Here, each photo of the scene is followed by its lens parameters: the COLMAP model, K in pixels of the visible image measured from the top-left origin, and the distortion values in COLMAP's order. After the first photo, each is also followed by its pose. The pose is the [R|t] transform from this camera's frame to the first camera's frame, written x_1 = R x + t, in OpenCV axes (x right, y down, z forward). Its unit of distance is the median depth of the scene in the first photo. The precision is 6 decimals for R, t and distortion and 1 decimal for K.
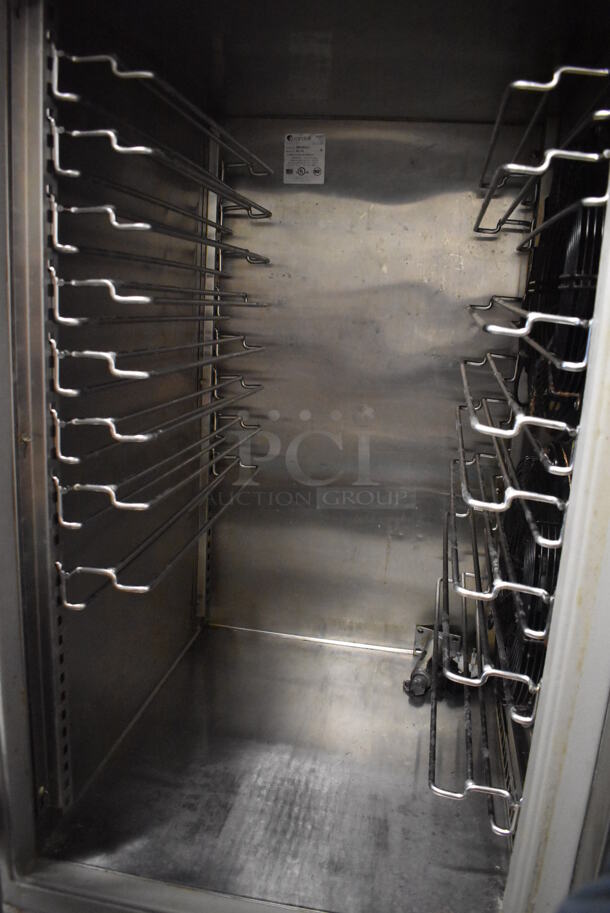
lens RADIAL K [[715.5, 0, 306.2], [0, 715.5, 457.8], [0, 0, 1]] dist [-0.107777, 0.024569]
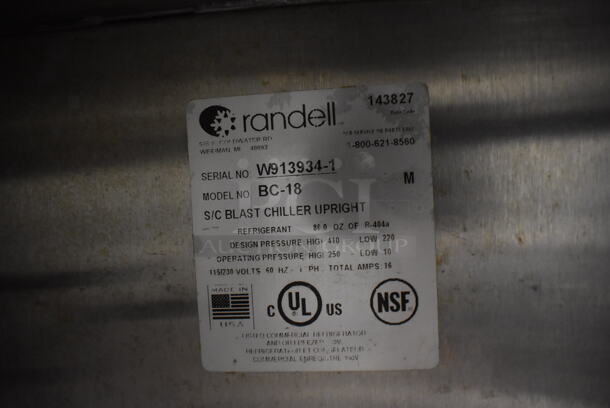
lens RADIAL K [[478.0, 0, 304.9], [0, 478.0, 203.8], [0, 0, 1]] dist [-0.107777, 0.024569]
pose [[0.987056, -0.106337, 0.120055, -0.017053], [0.129969, 0.968953, -0.210328, -0.405486], [-0.093962, 0.223209, 0.970231, 0.880231]]
